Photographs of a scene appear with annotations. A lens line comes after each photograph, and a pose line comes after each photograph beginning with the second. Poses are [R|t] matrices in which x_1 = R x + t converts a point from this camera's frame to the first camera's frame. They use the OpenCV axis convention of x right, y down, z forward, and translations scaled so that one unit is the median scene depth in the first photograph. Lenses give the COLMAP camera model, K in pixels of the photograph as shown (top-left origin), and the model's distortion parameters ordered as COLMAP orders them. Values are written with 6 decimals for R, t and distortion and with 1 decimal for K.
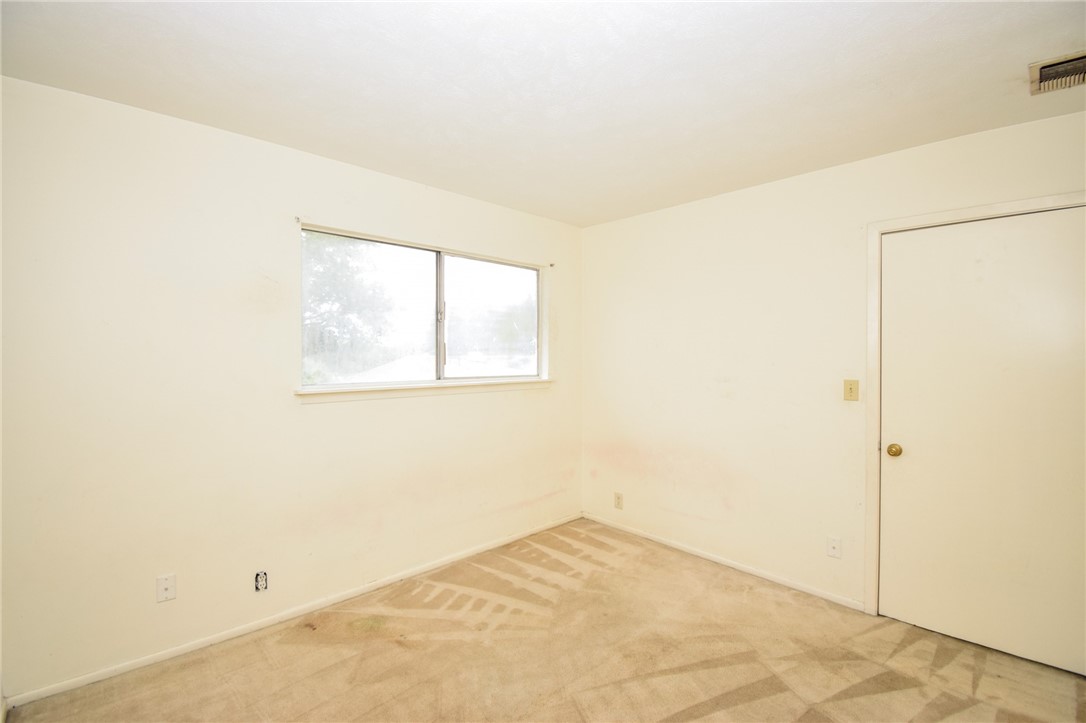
lens RADIAL K [[484.6, 0, 535.1], [0, 484.6, 357.5], [0, 0, 1]] dist [0.016862, -0.022913]
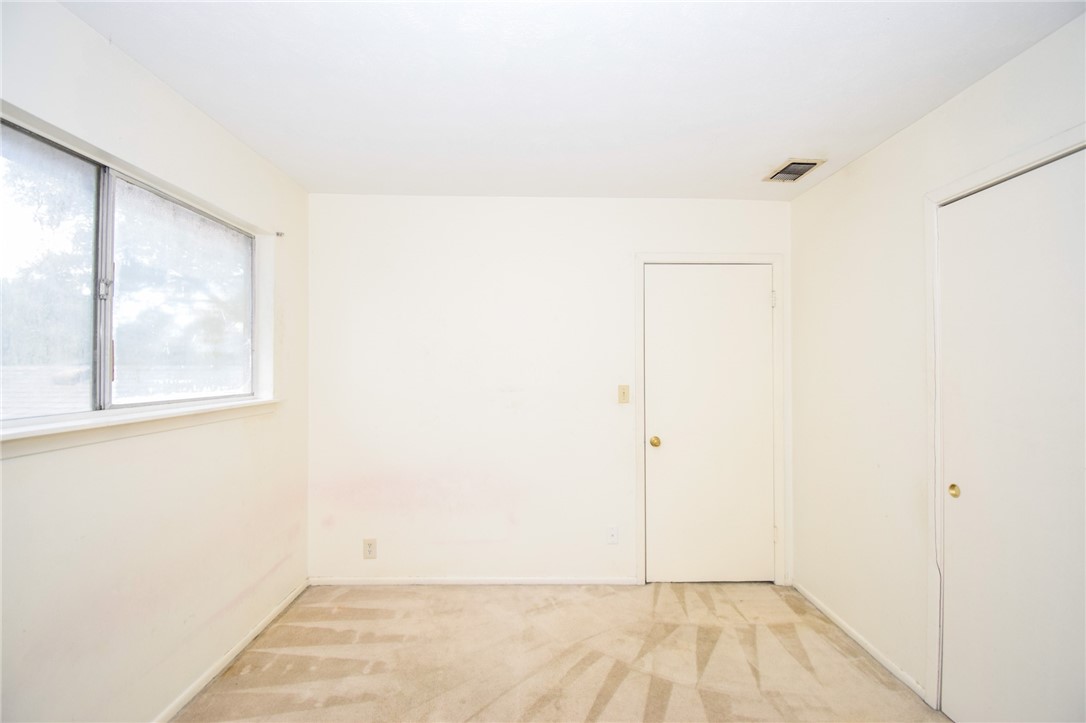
lens RADIAL K [[484.6, 0, 547.9], [0, 484.6, 356.4], [0, 0, 1]] dist [0.016862, -0.022913]
pose [[0.665273, 0.012142, 0.746501, -0.283731], [0.005827, 0.999753, -0.021455, 0.001389], [-0.746577, 0.018623, 0.665038, 0.312124]]
